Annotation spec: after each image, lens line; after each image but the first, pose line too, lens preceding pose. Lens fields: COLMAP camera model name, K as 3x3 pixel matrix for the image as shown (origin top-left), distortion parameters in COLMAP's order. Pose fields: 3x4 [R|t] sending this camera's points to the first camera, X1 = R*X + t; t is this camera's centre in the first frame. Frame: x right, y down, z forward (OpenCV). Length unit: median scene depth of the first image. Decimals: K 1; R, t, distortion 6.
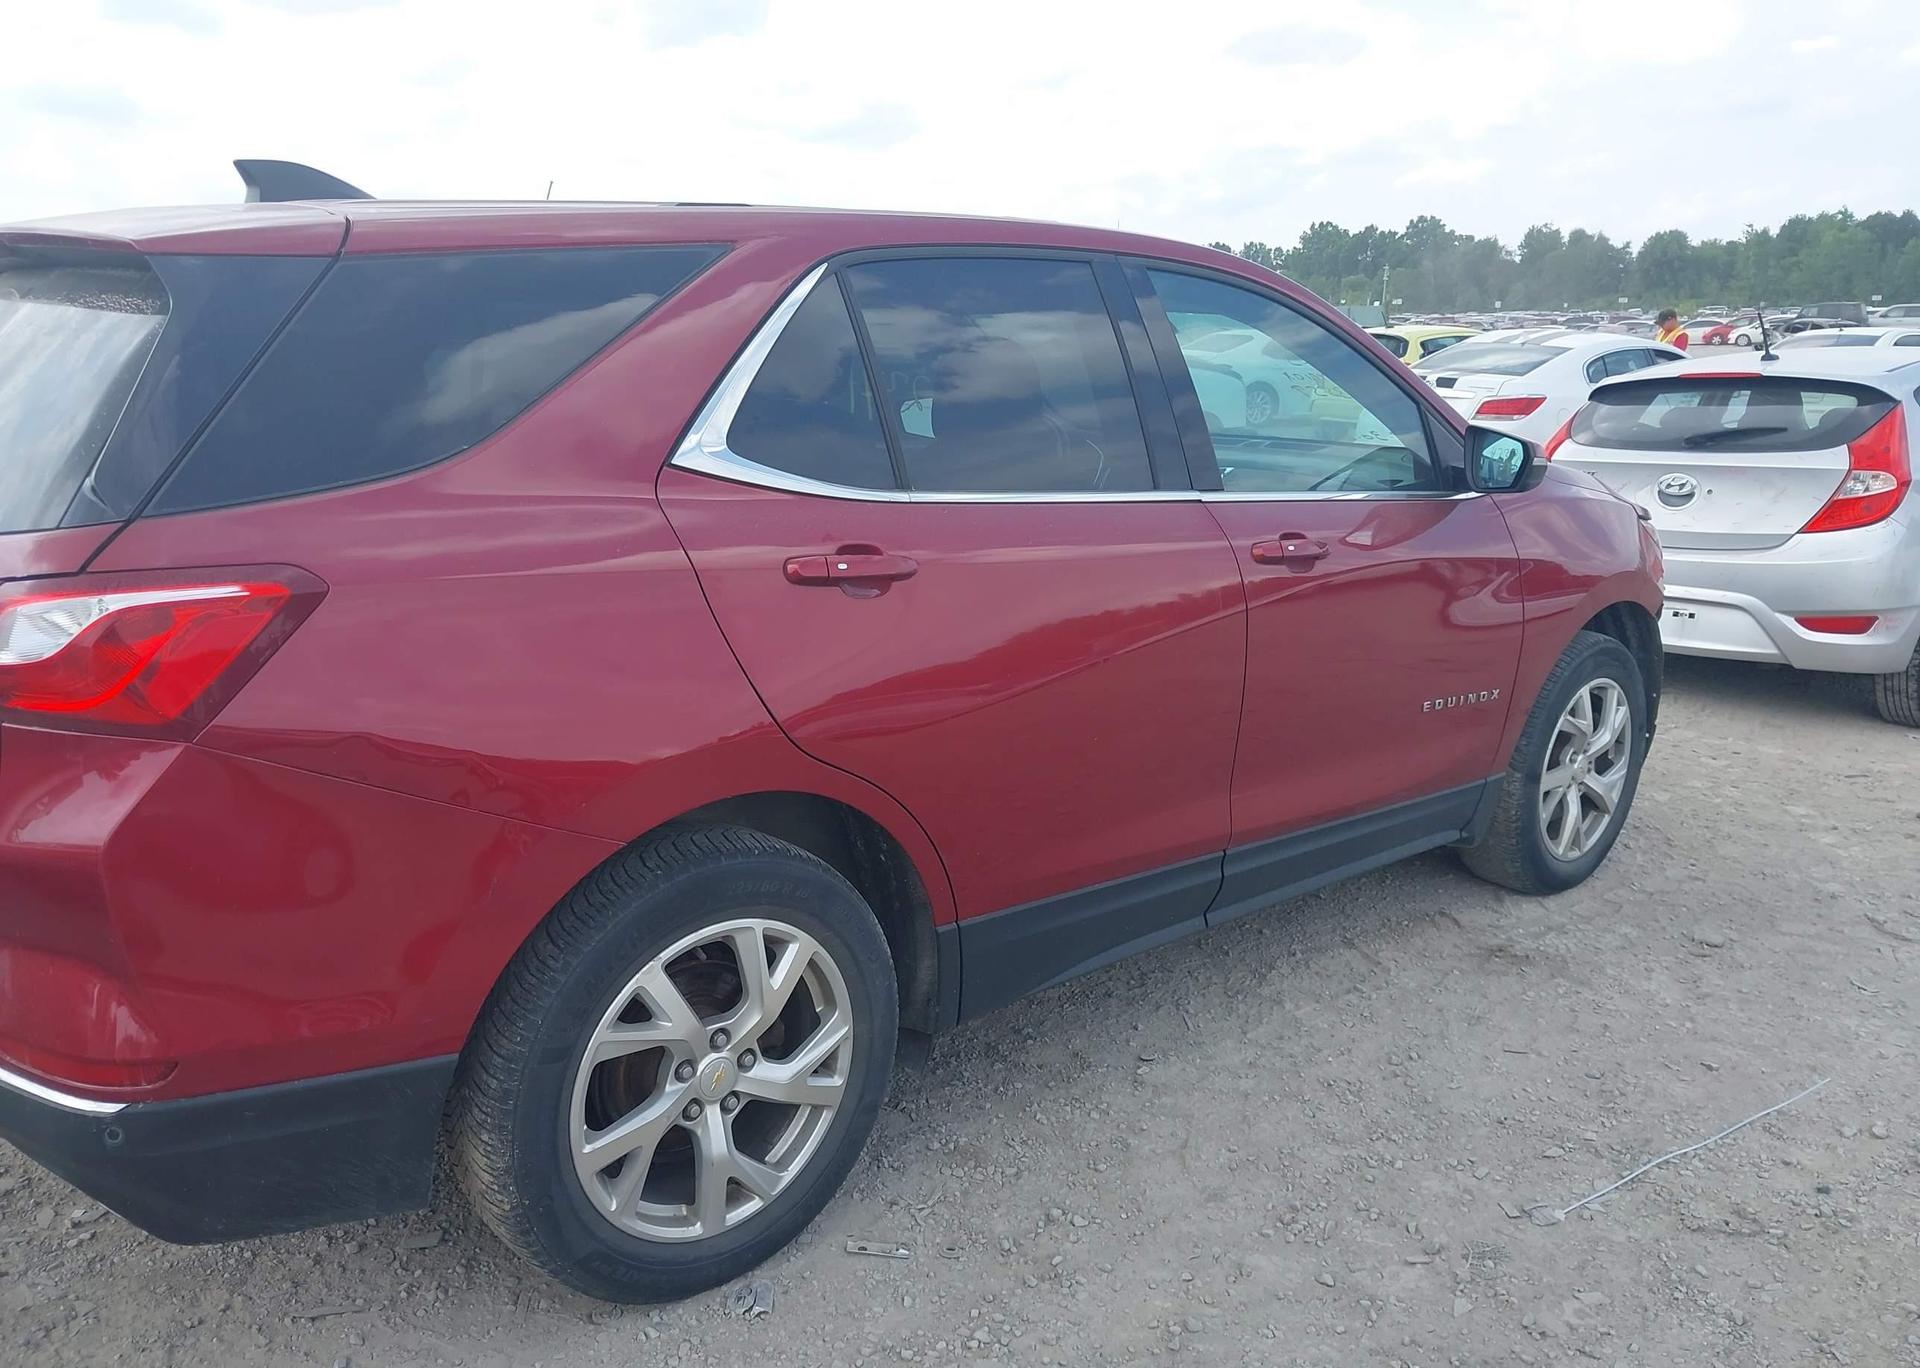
lens RADIAL K [[1502.9, 0, 951.6], [0, 1502.9, 689.5], [0, 0, 1]] dist [0.008835, -0.021208]
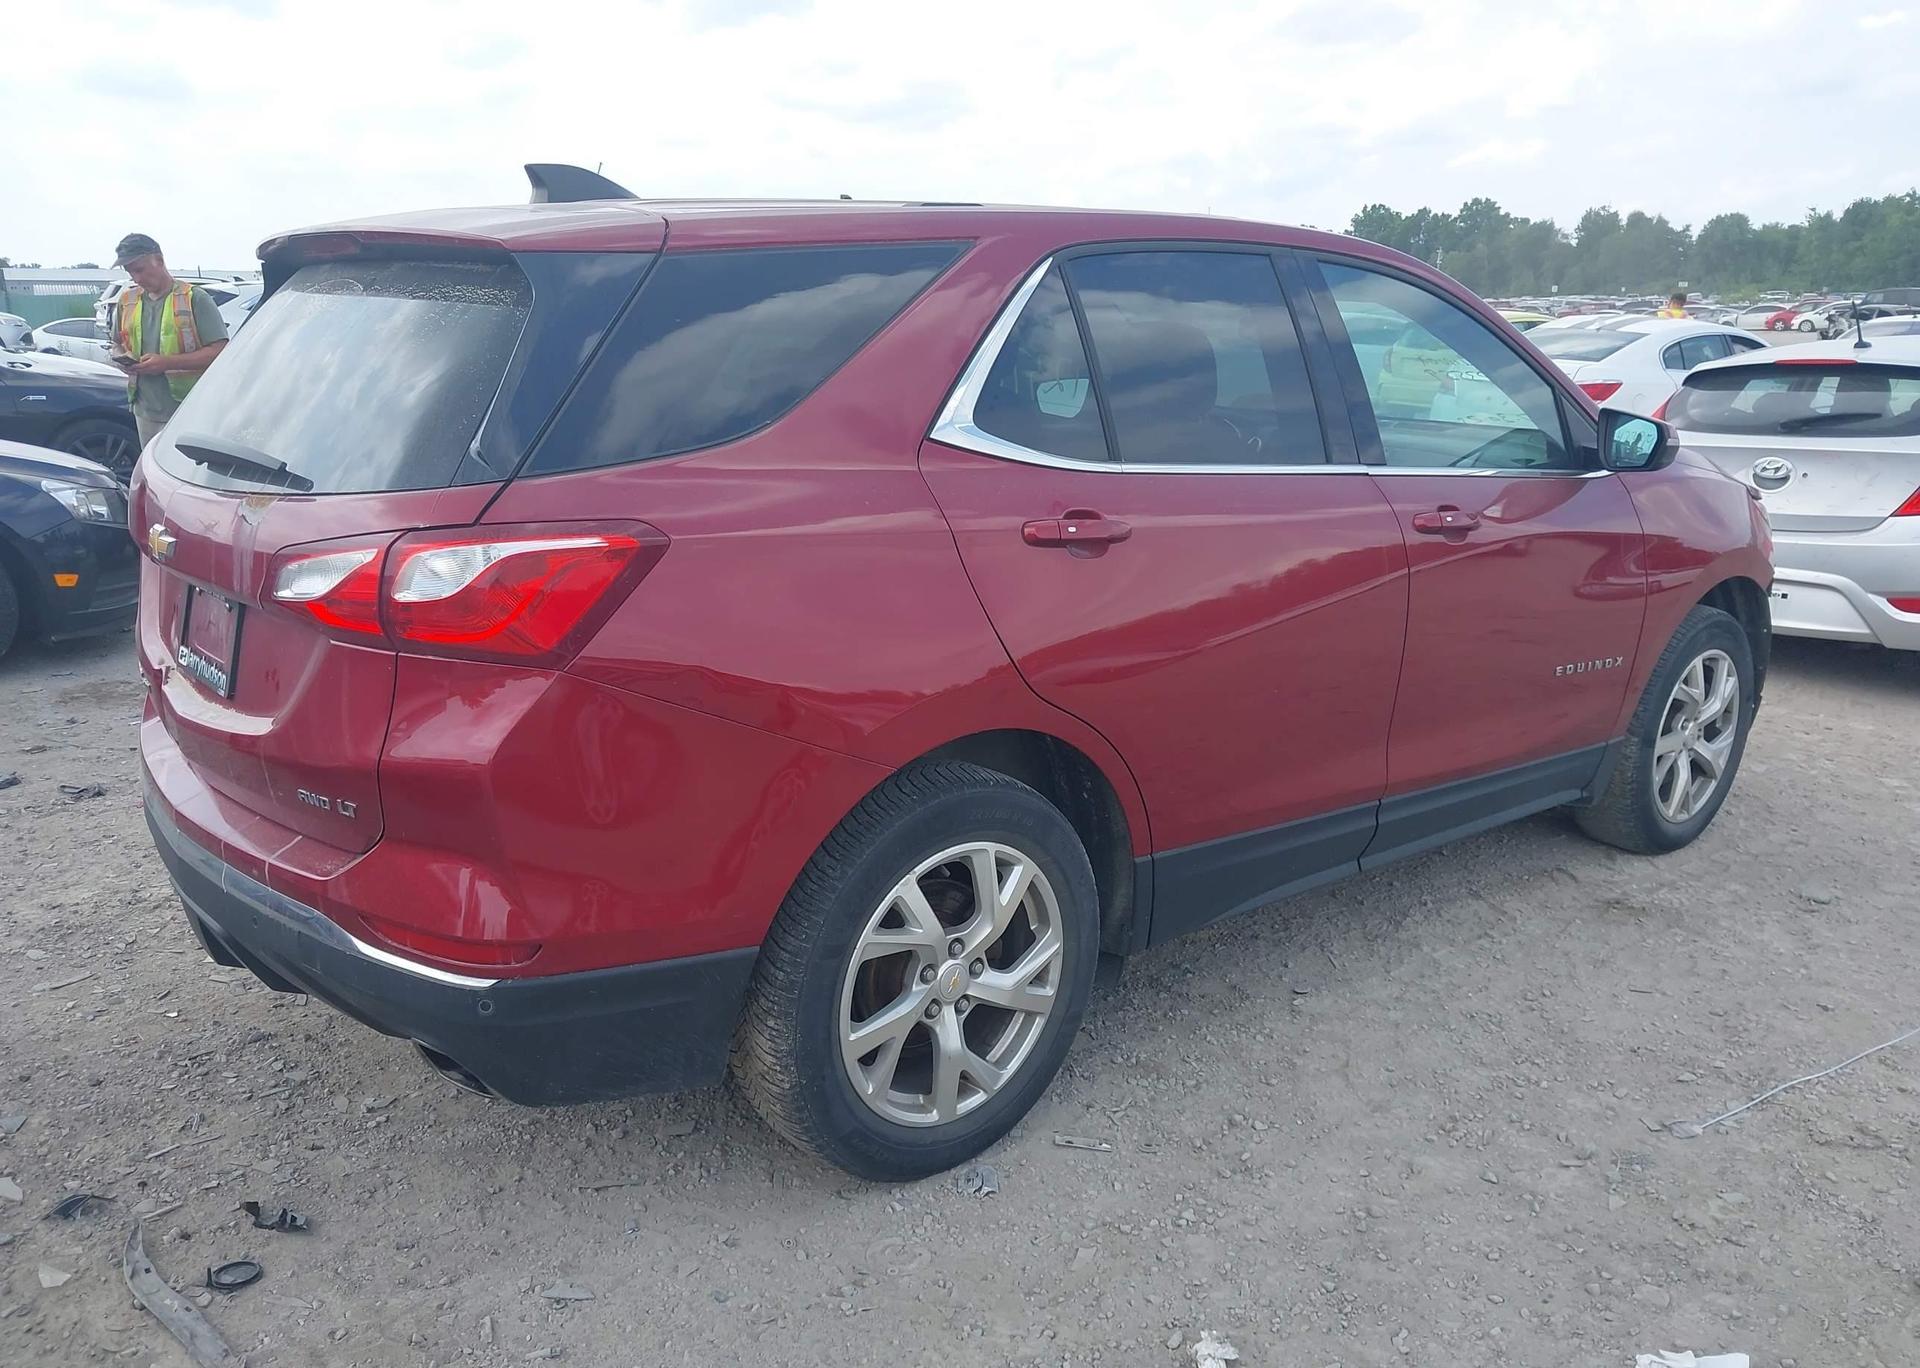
lens RADIAL K [[1502.9, 0, 963.6], [0, 1502.9, 680.9], [0, 0, 1]] dist [0.008835, -0.021208]
pose [[0.999633, 0.010402, -0.025030, -0.114280], [-0.010256, 0.999930, 0.005956, 0.023484], [0.025090, -0.005697, 0.999669, -0.115317]]
